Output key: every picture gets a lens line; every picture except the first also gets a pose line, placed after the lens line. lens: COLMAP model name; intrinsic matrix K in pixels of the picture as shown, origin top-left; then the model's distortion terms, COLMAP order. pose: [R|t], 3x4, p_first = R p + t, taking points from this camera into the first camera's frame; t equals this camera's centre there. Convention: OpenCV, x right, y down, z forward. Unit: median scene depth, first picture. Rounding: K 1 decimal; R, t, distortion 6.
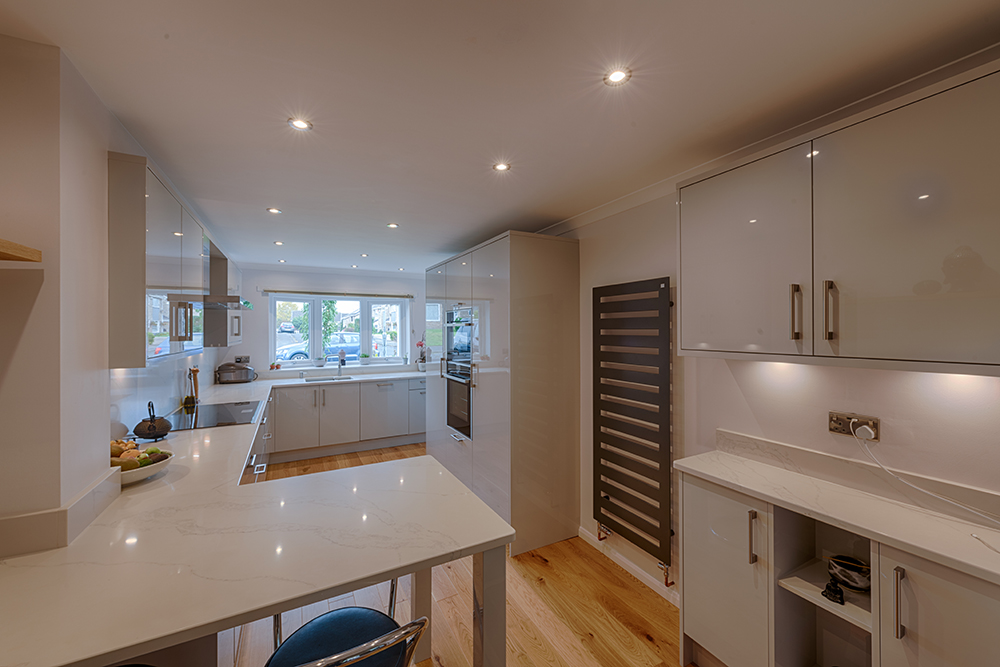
lens RADIAL K [[391.4, 0, 497.9], [0, 391.4, 329.4], [0, 0, 1]] dist [-0.000682, -0.000042]
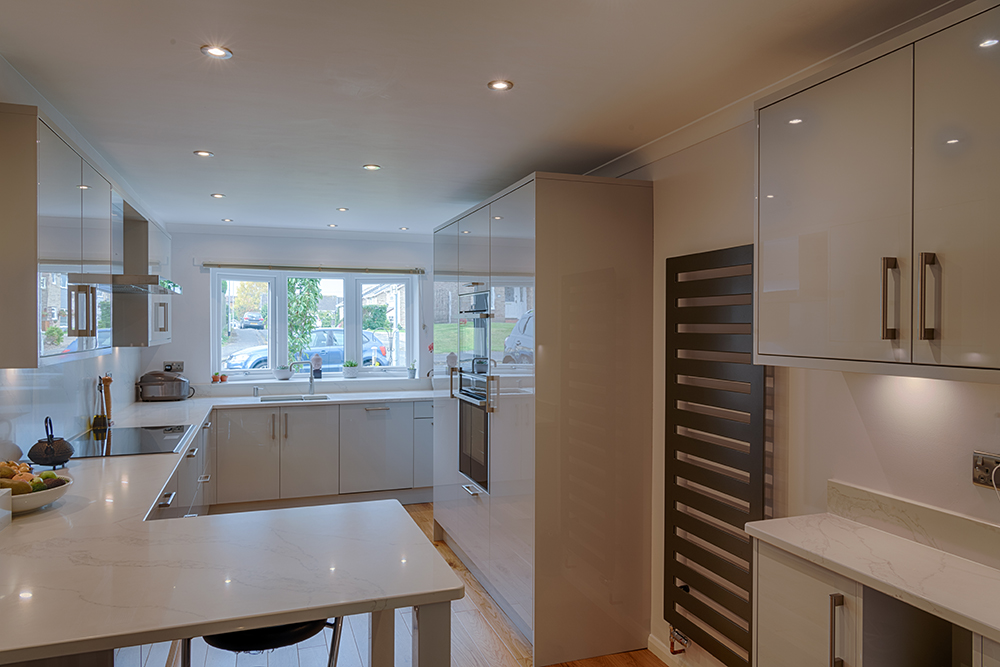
lens RADIAL K [[686.6, 0, 500.0], [0, 686.6, 333.5], [0, 0, 1]] dist [-0.000344, -0.001353]
pose [[0.987918, 0.007205, -0.154812, 0.148356], [-0.005230, 0.999900, 0.013160, 0.002059], [0.154891, -0.012191, 0.987856, -0.142858]]
